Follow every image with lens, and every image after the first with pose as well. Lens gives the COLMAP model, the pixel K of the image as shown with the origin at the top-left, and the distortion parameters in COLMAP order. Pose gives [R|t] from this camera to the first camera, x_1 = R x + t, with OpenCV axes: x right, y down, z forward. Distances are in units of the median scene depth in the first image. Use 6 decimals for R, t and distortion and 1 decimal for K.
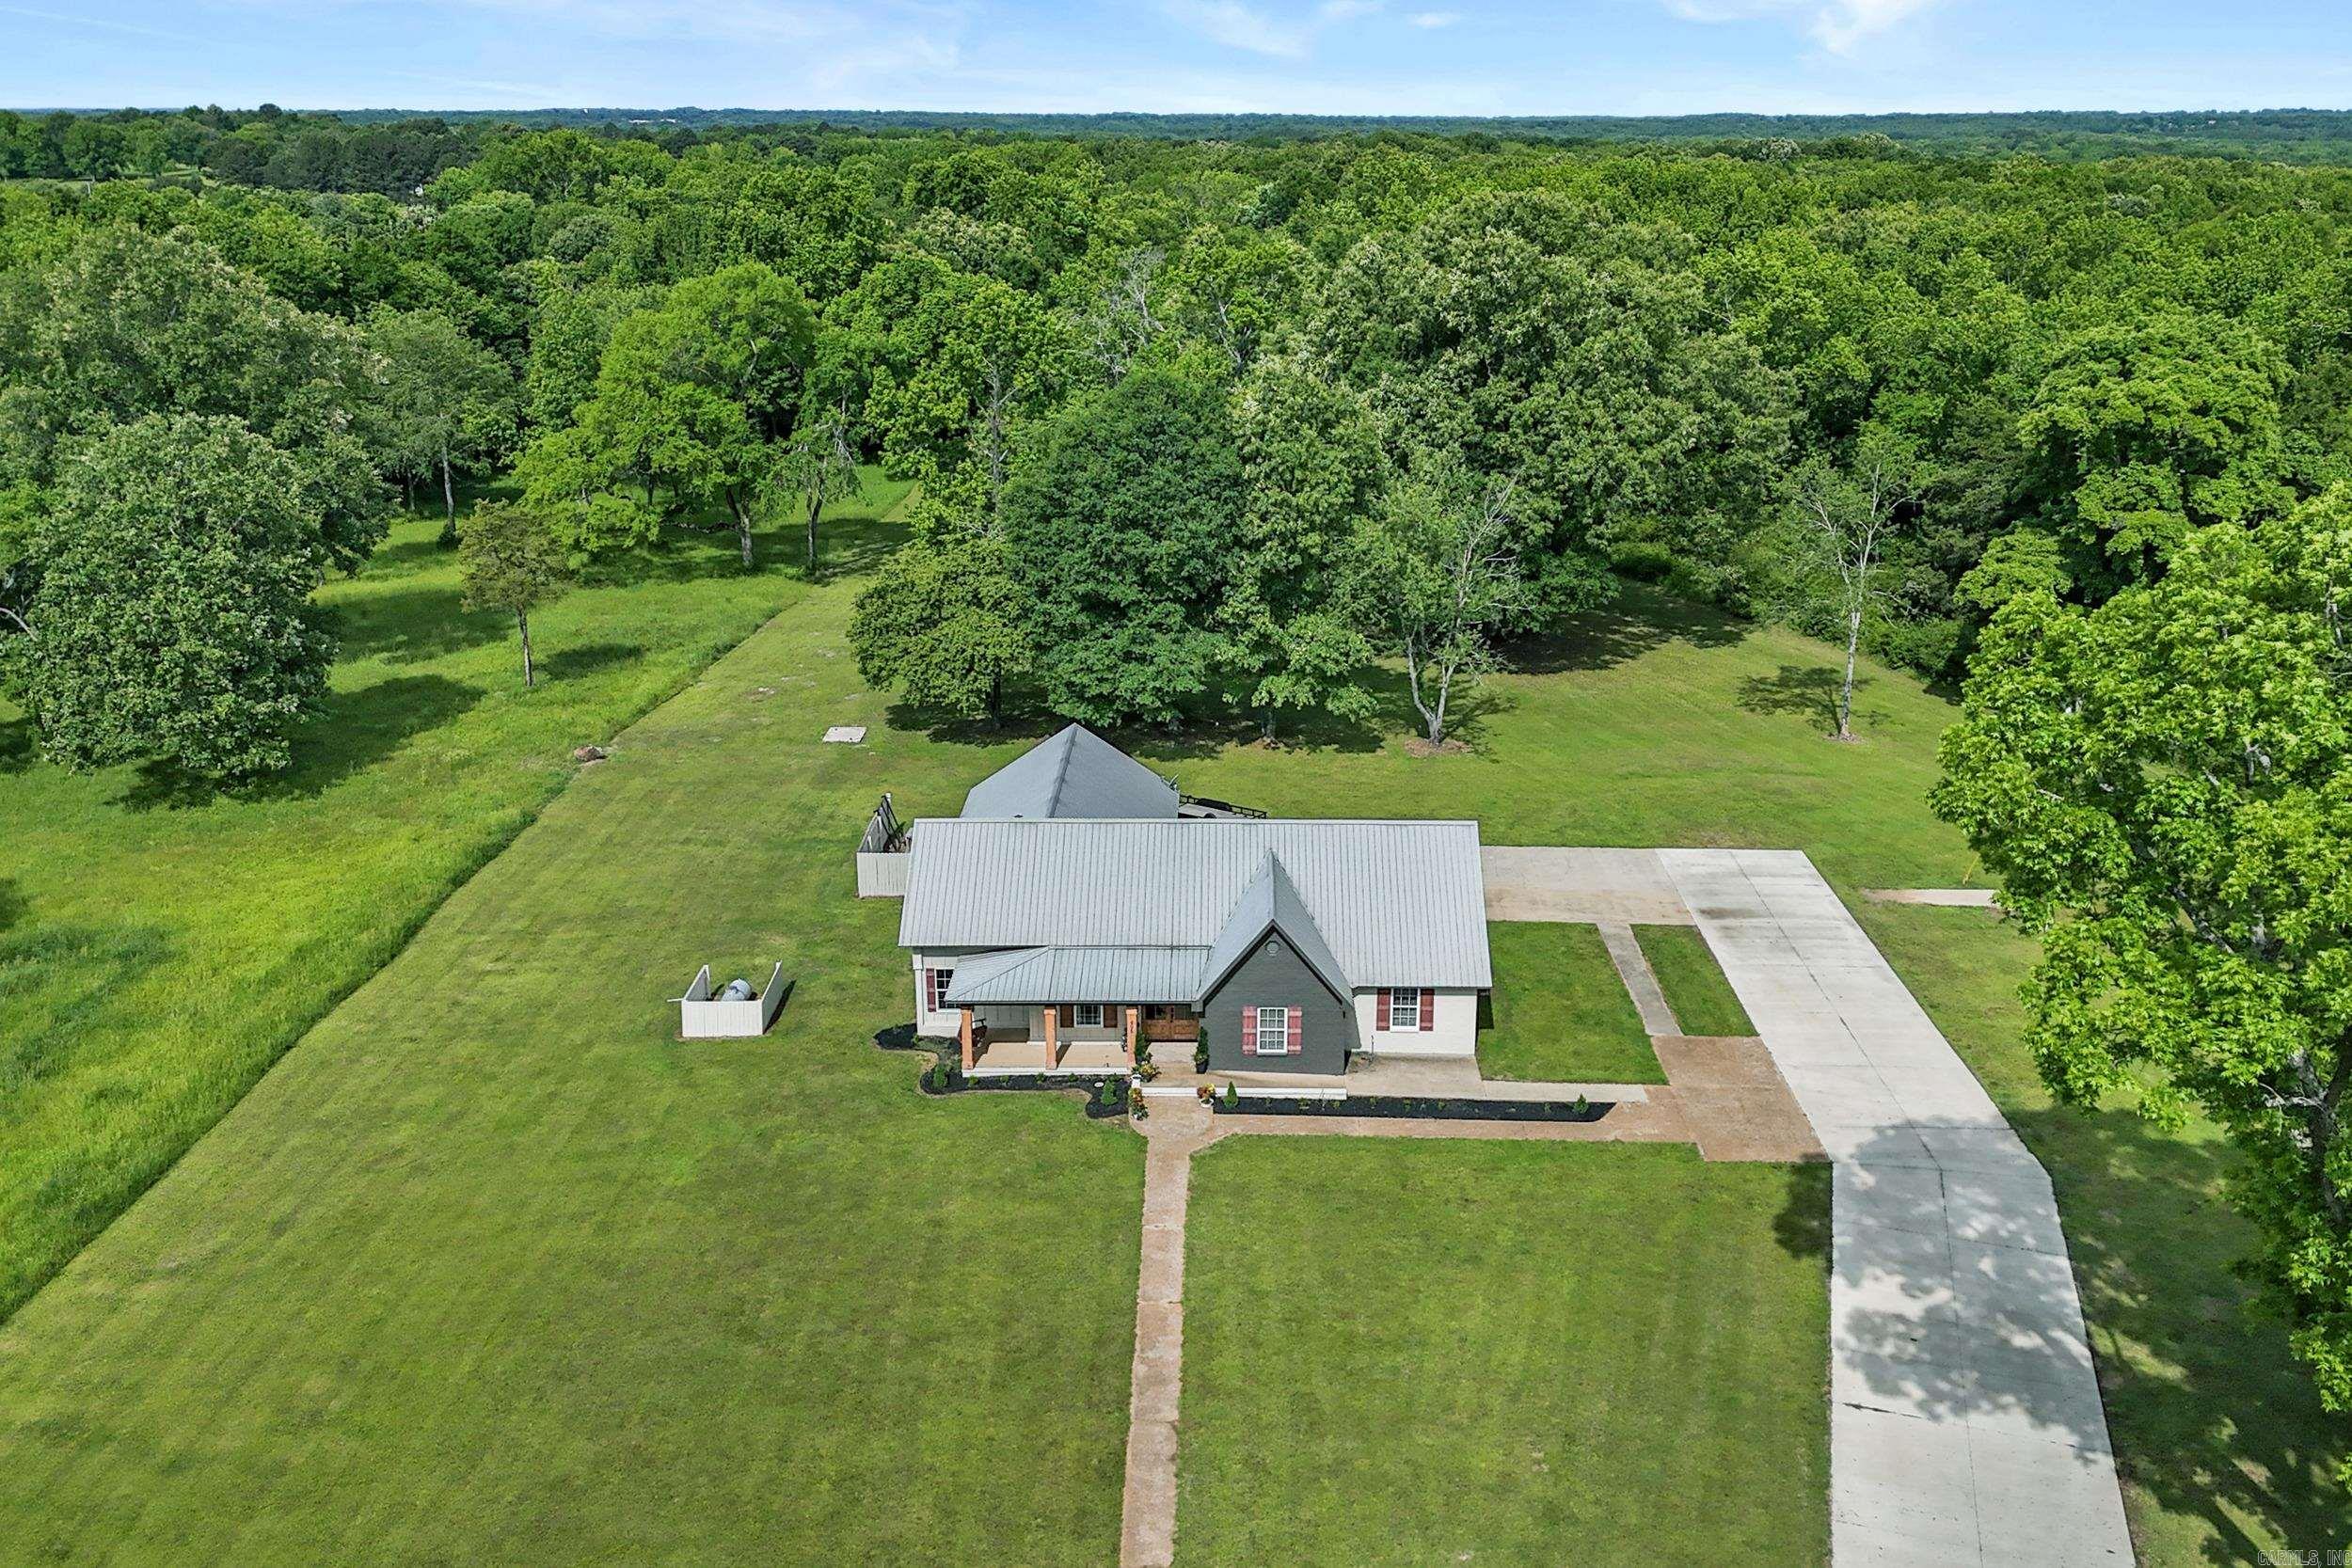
lens RADIAL K [[2110.6, 0, 1215.9], [0, 2110.6, 779.5], [0, 0, 1]] dist [0.088025, -0.122312]
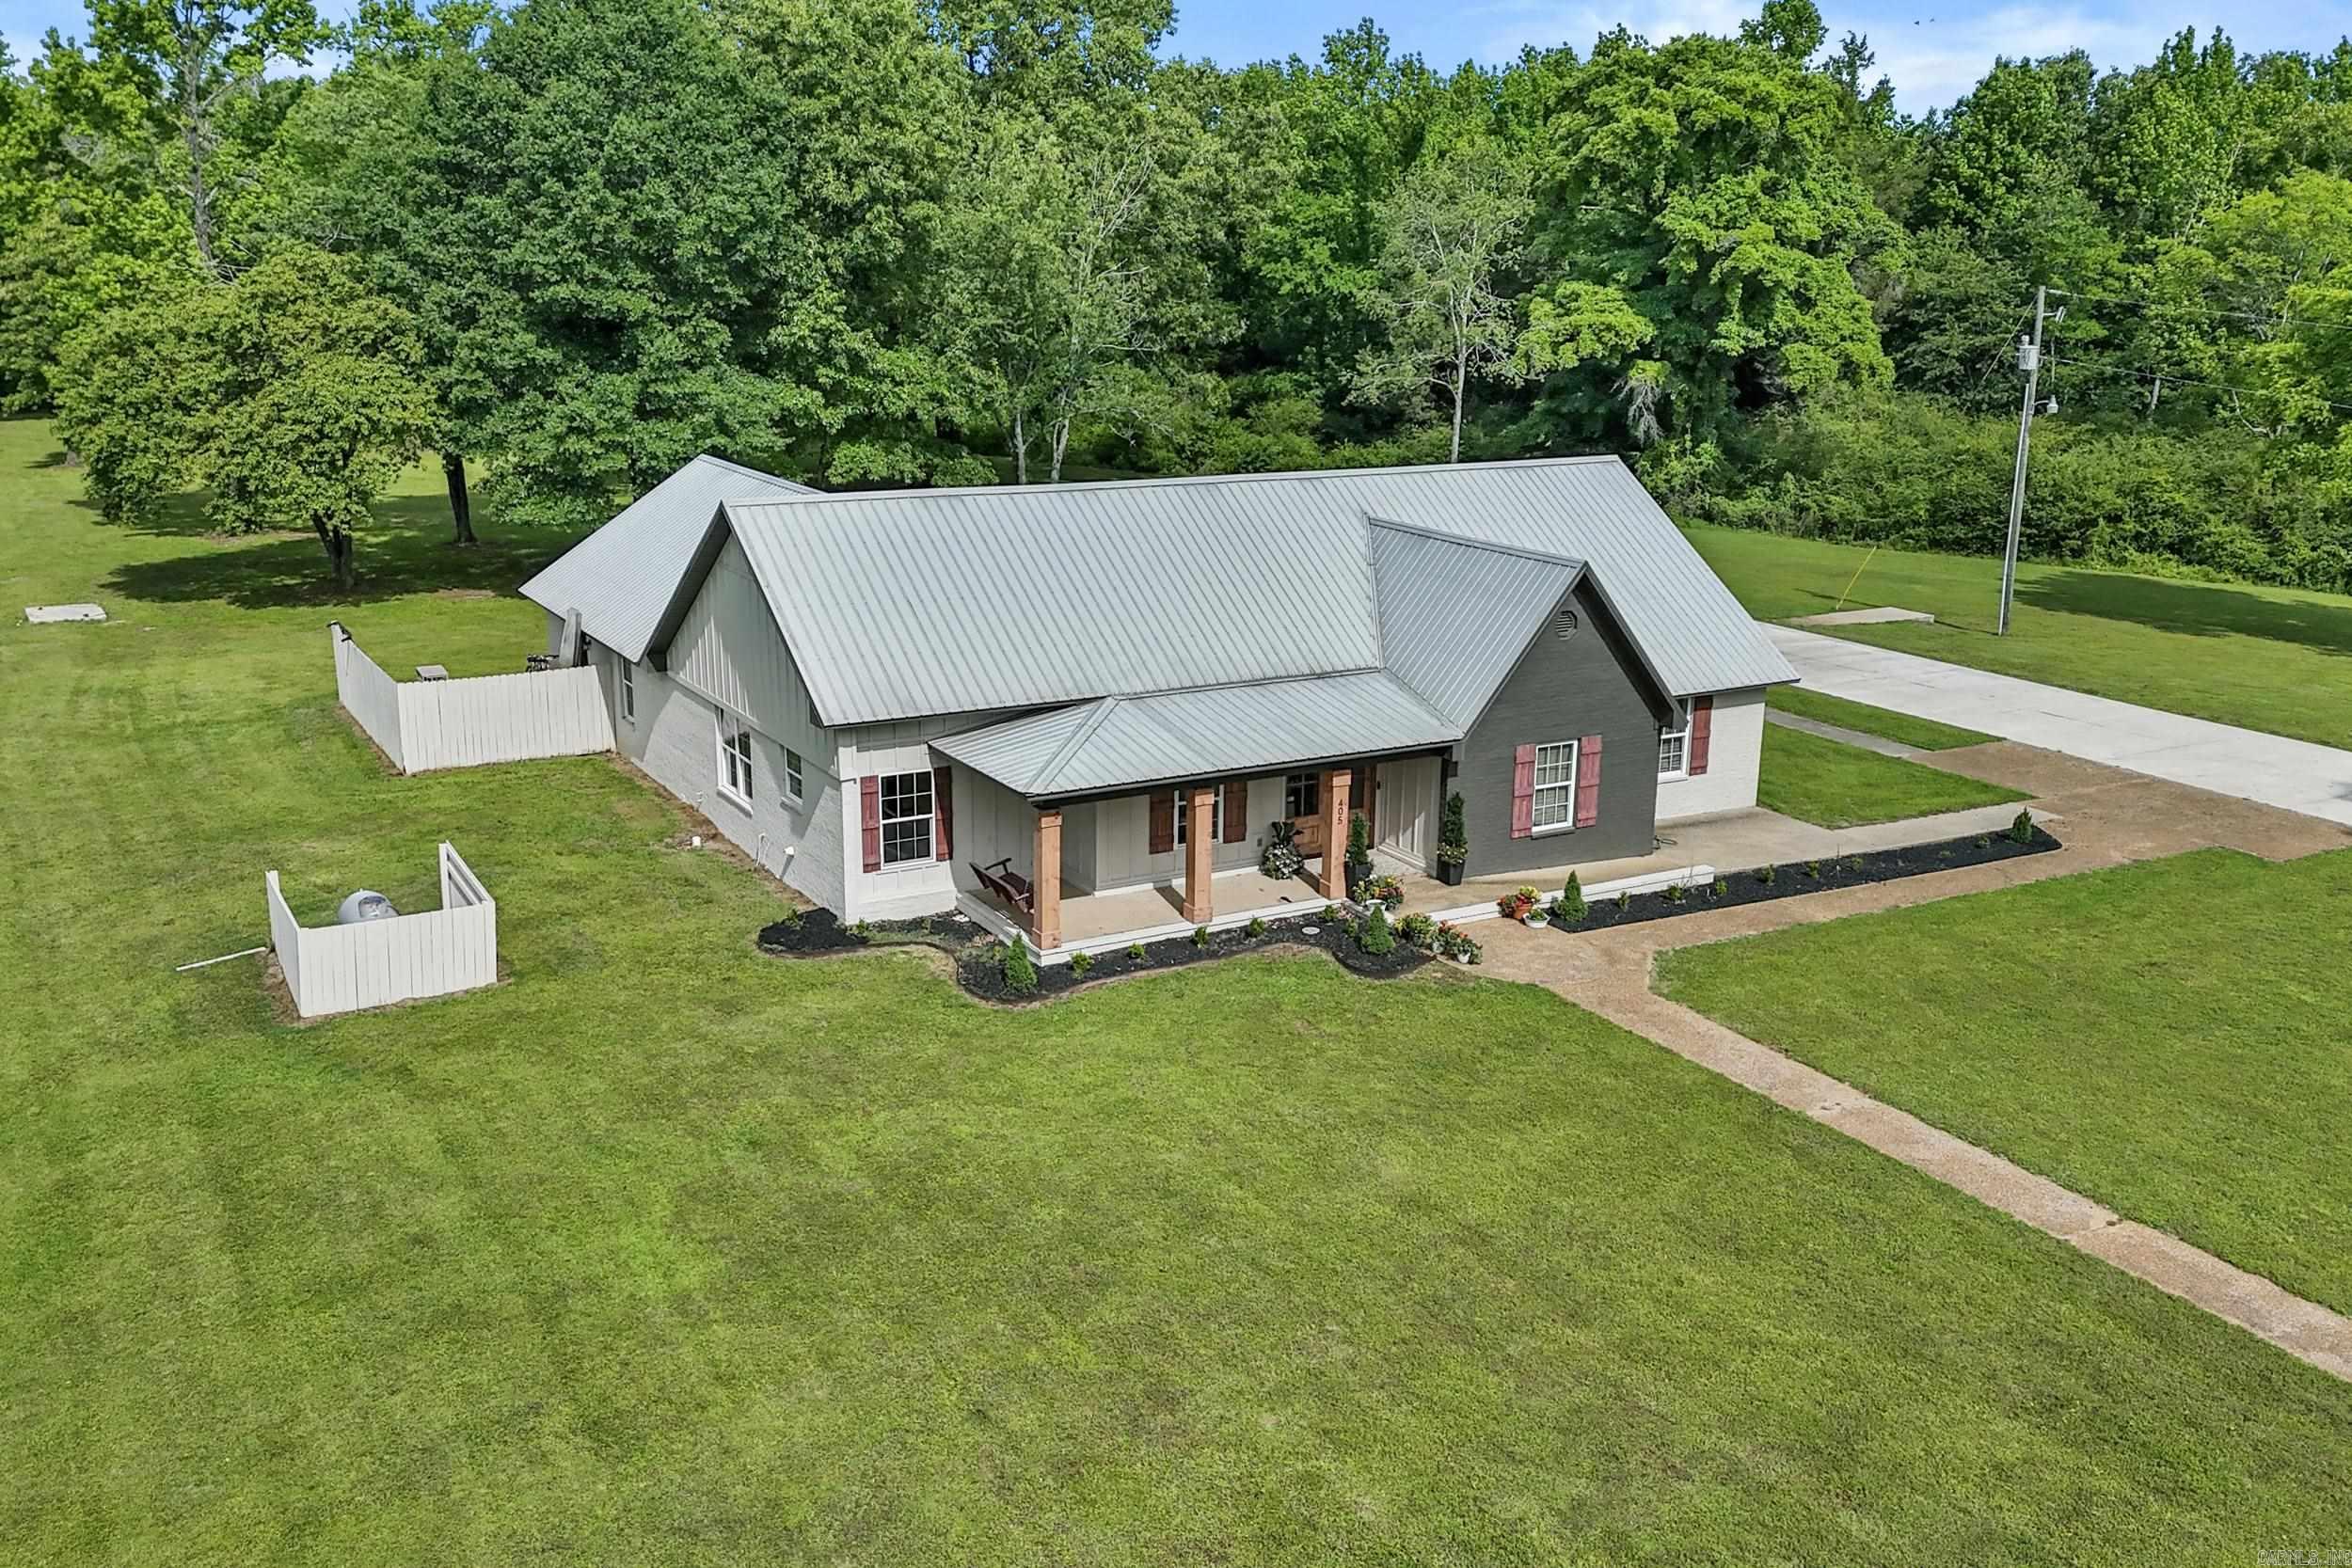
lens RADIAL K [[2110.6, 0, 1192.7], [0, 2110.6, 761.2], [0, 0, 1]] dist [0.088025, -0.122312]
pose [[0.858358, -0.113043, 0.500442, -0.312254], [0.141802, 0.989700, -0.019660, 0.106736], [-0.493065, 0.087839, 0.865547, 0.558892]]
